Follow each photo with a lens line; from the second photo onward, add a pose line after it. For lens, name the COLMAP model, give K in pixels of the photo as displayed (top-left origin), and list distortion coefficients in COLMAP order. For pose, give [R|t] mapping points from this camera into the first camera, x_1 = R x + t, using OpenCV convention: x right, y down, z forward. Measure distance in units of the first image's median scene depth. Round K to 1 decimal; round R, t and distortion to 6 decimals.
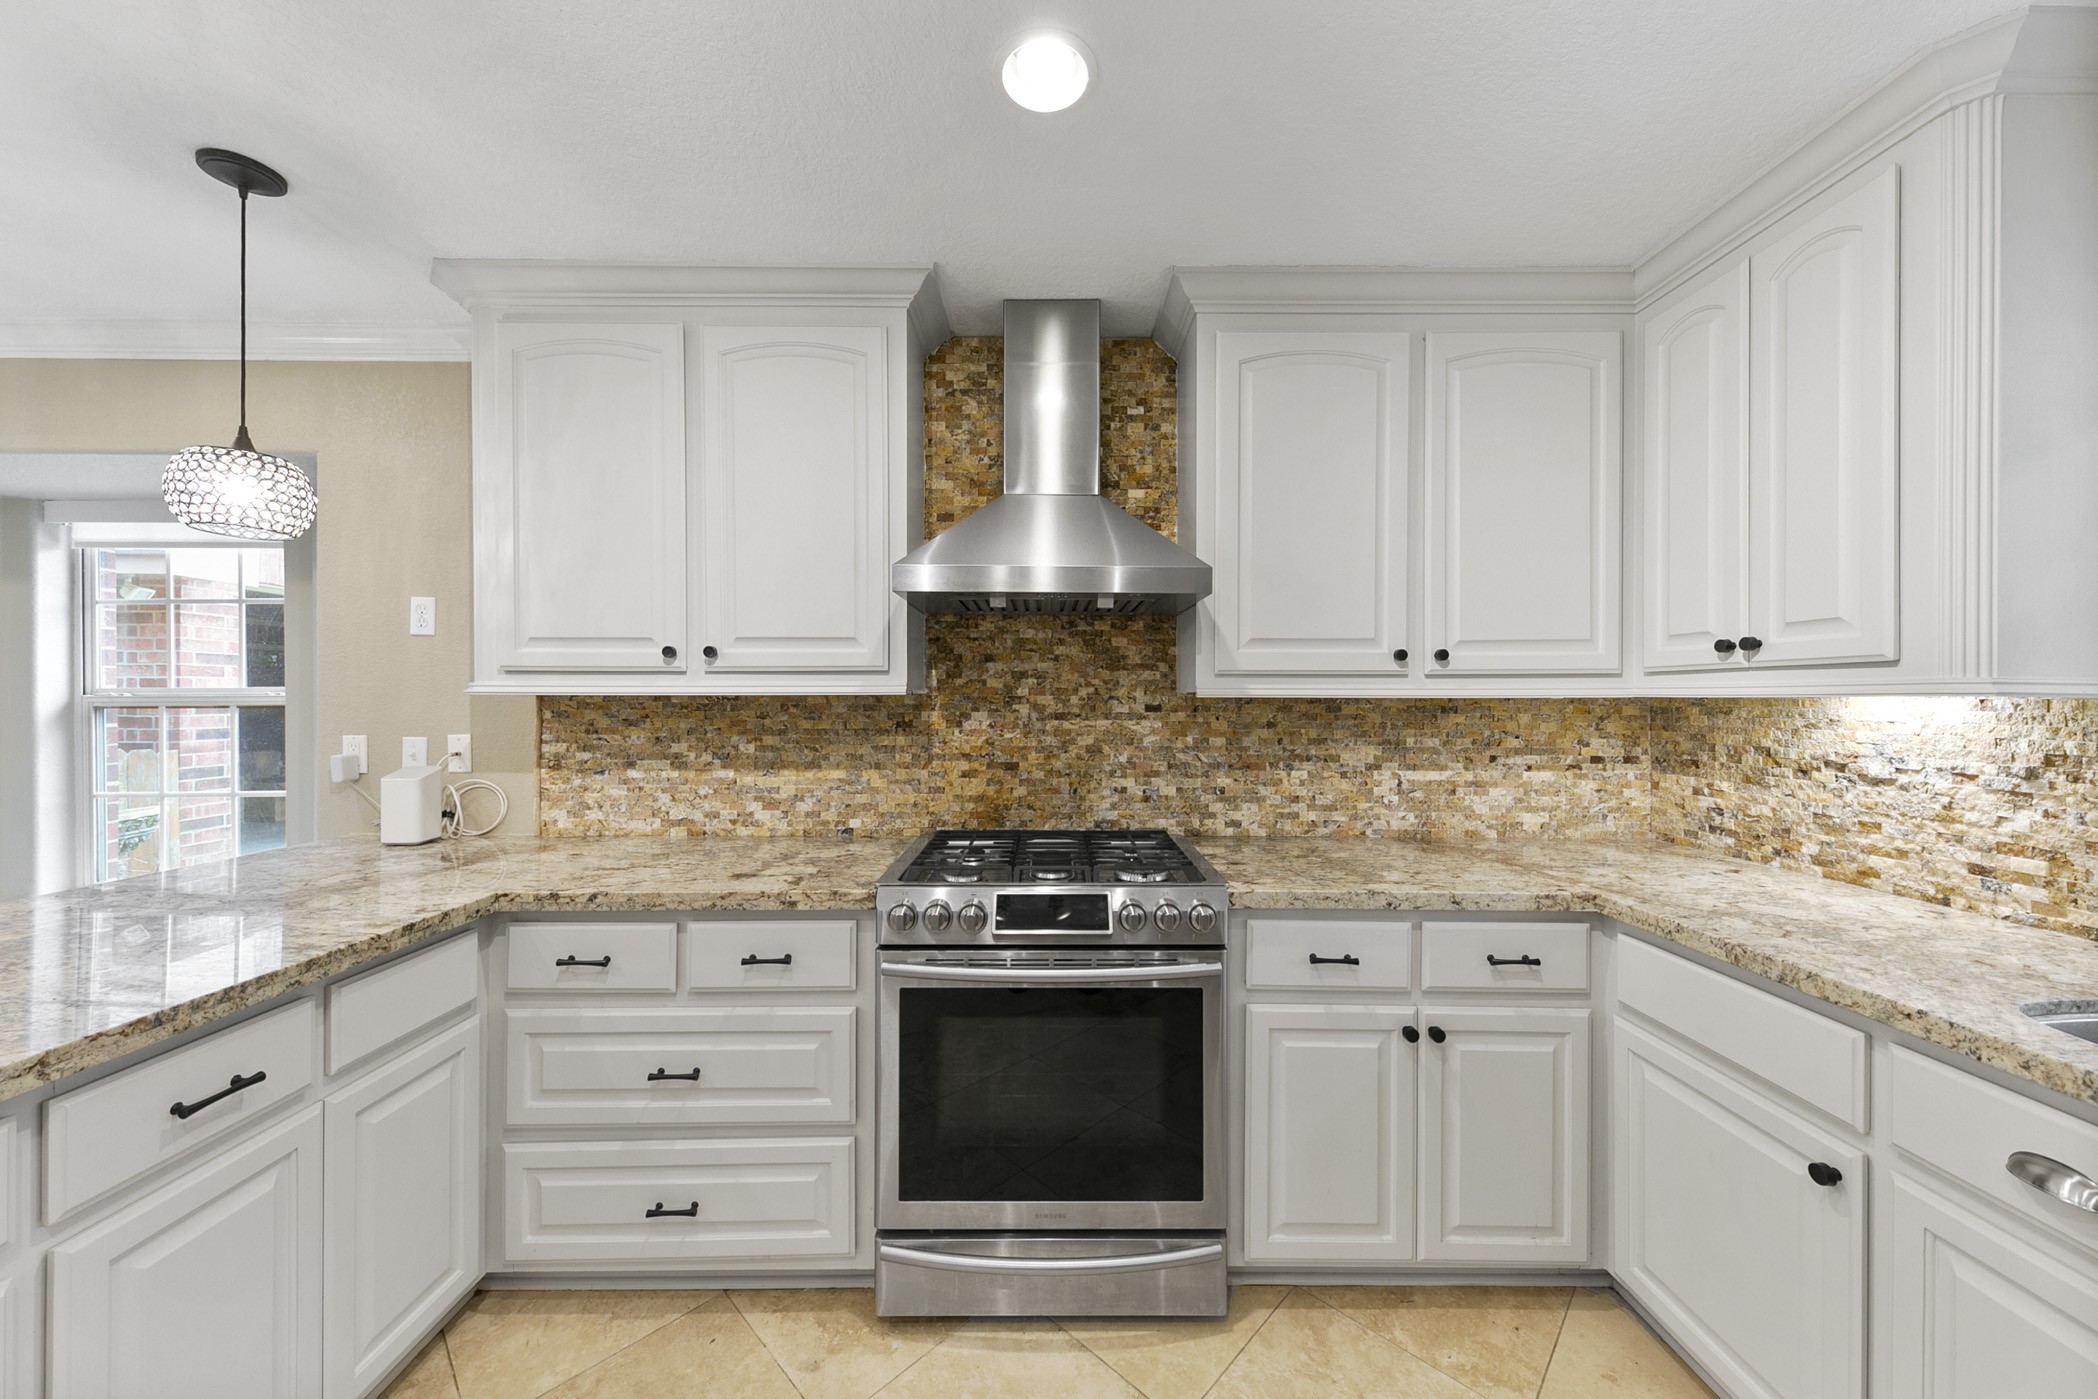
lens RADIAL K [[744.2, 0, 1049.5], [0, 744.2, 697.6], [0, 0, 1]] dist [0.015392, -0.003792]
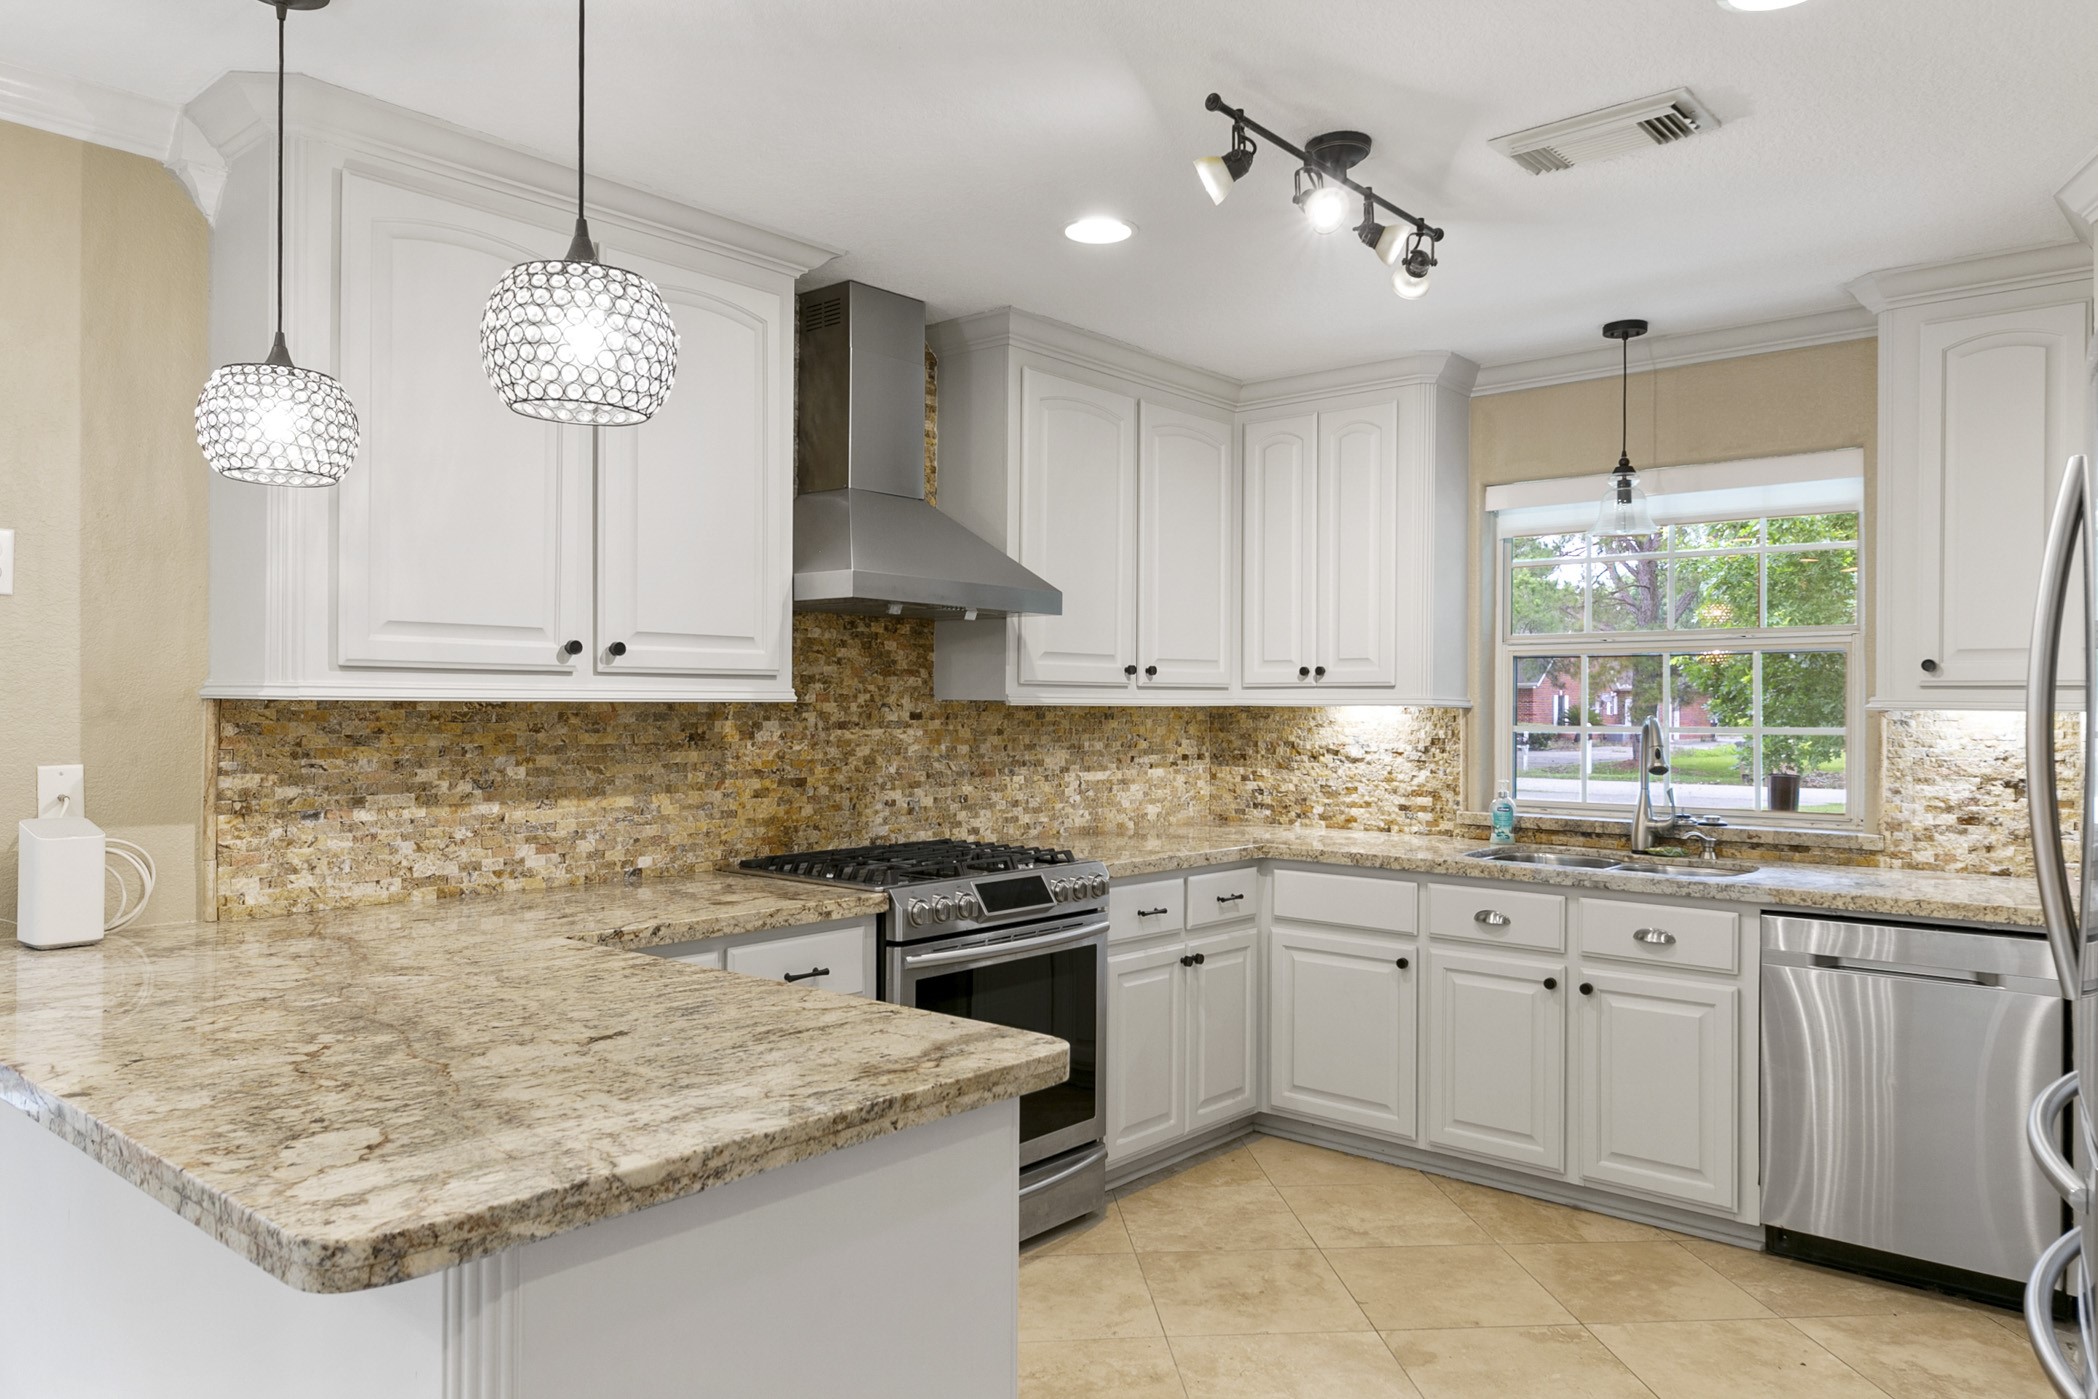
lens RADIAL K [[1403.9, 0, 1067.8], [0, 1403.9, 703.7], [0, 0, 1]] dist [0.008808, -0.004742]
pose [[0.649629, 0.002335, 0.760248, -1.203662], [-0.005041, 0.999987, 0.001237, -0.005138], [-0.760235, -0.004636, 0.649632, -0.349039]]
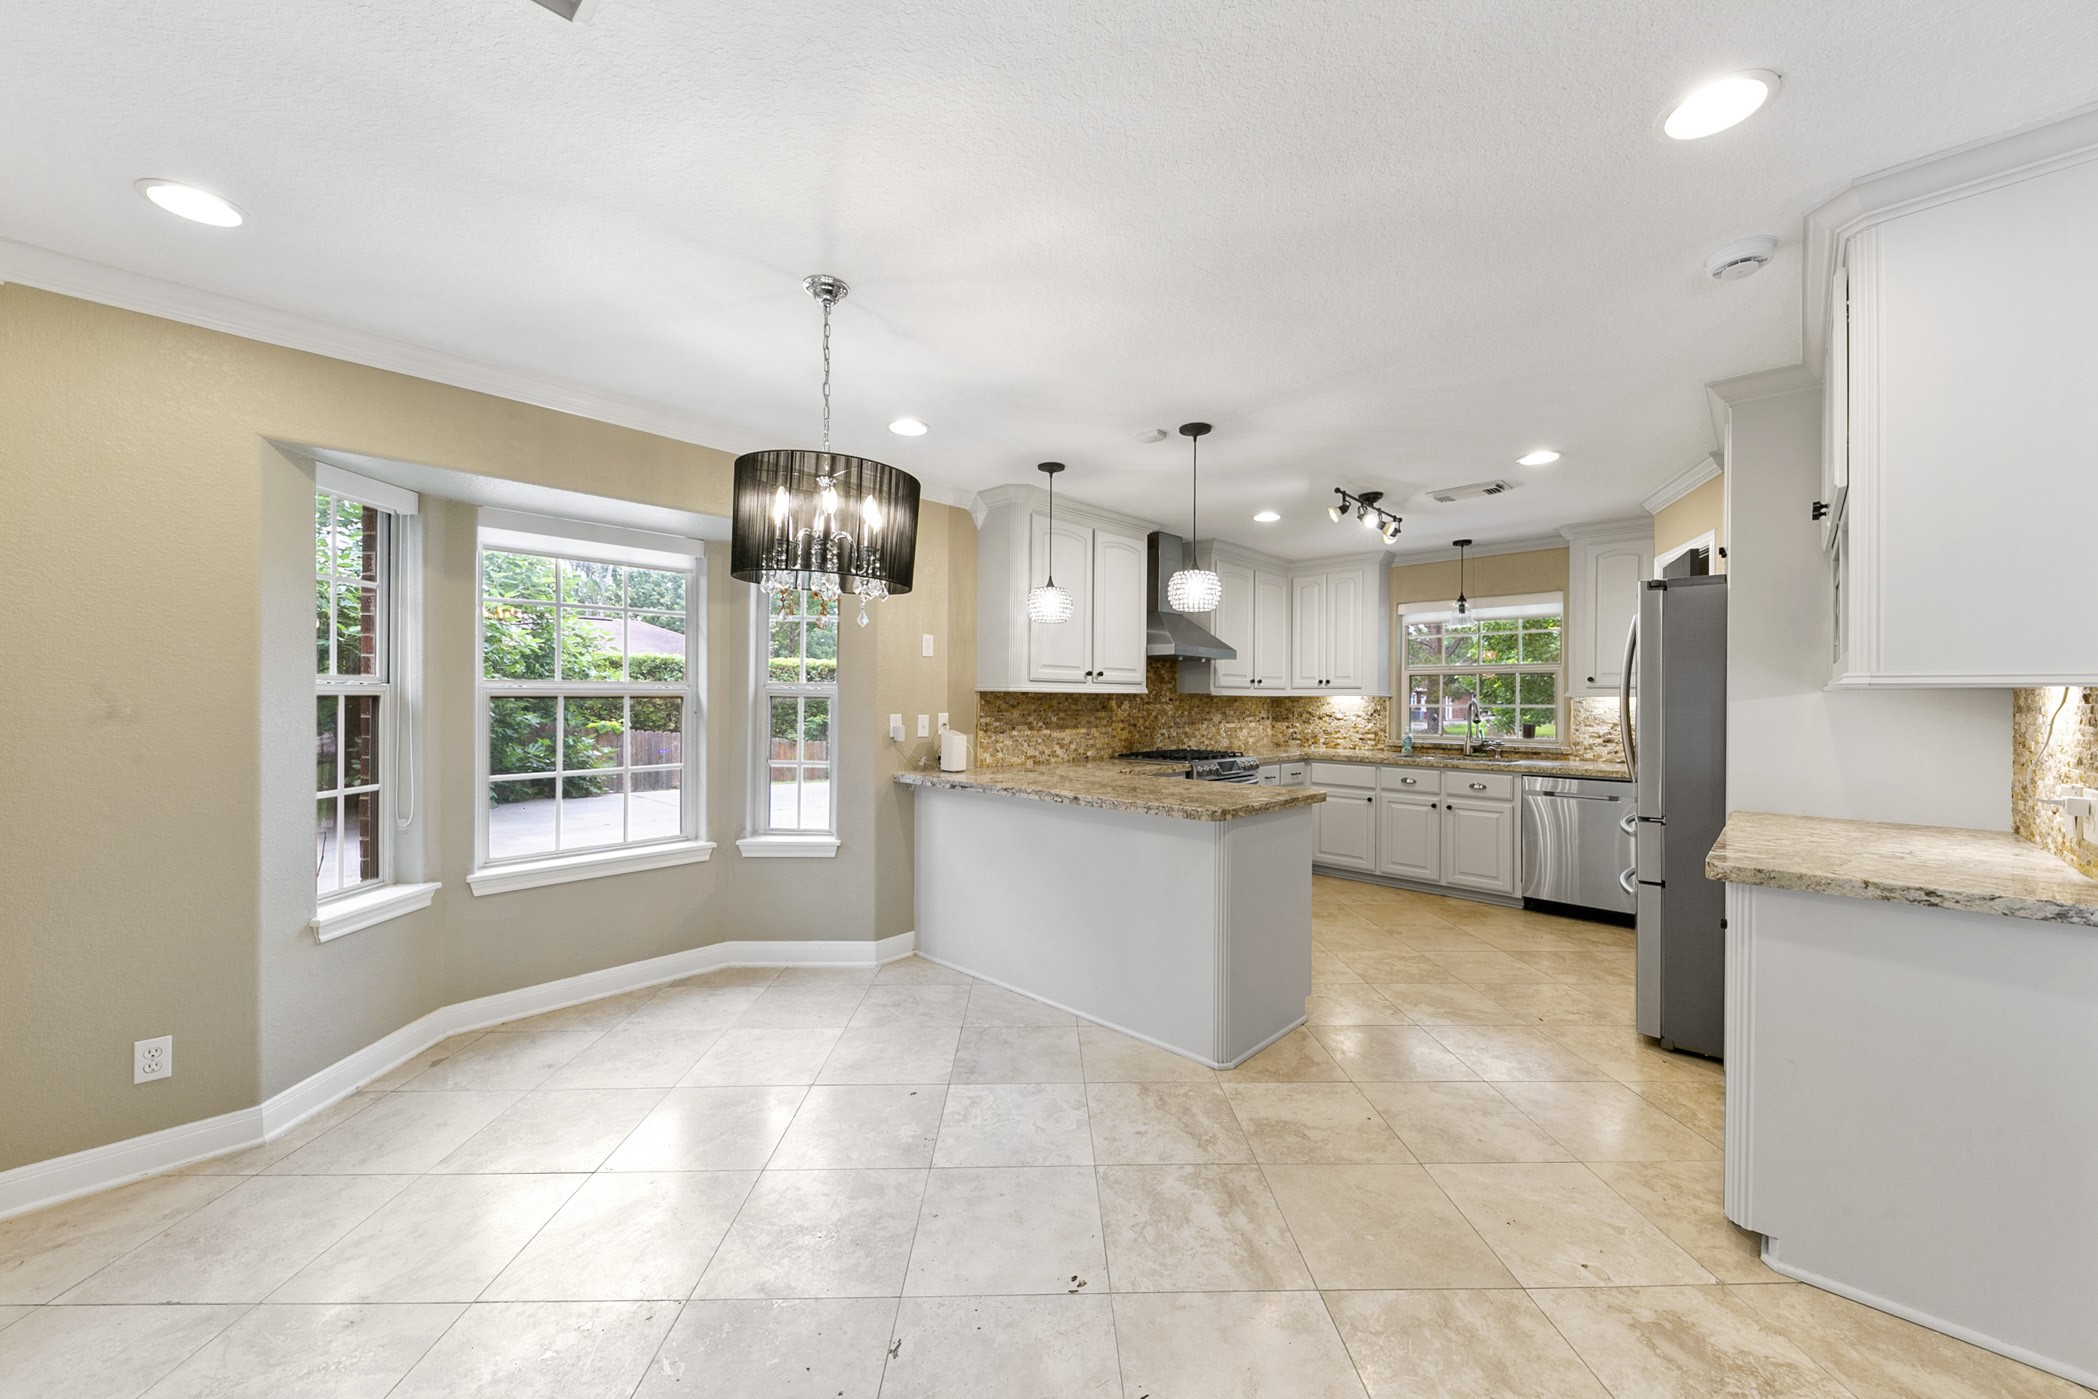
lens RADIAL K [[773.9, 0, 1053.7], [0, 773.9, 699.4], [0, 0, 1]] dist [0.001084, -0.001392]
pose [[0.696232, 0.002906, 0.717811, -2.080214], [-0.006258, 0.999978, 0.002022, 0.011667], [-0.717789, -0.005900, 0.696235, -0.506126]]
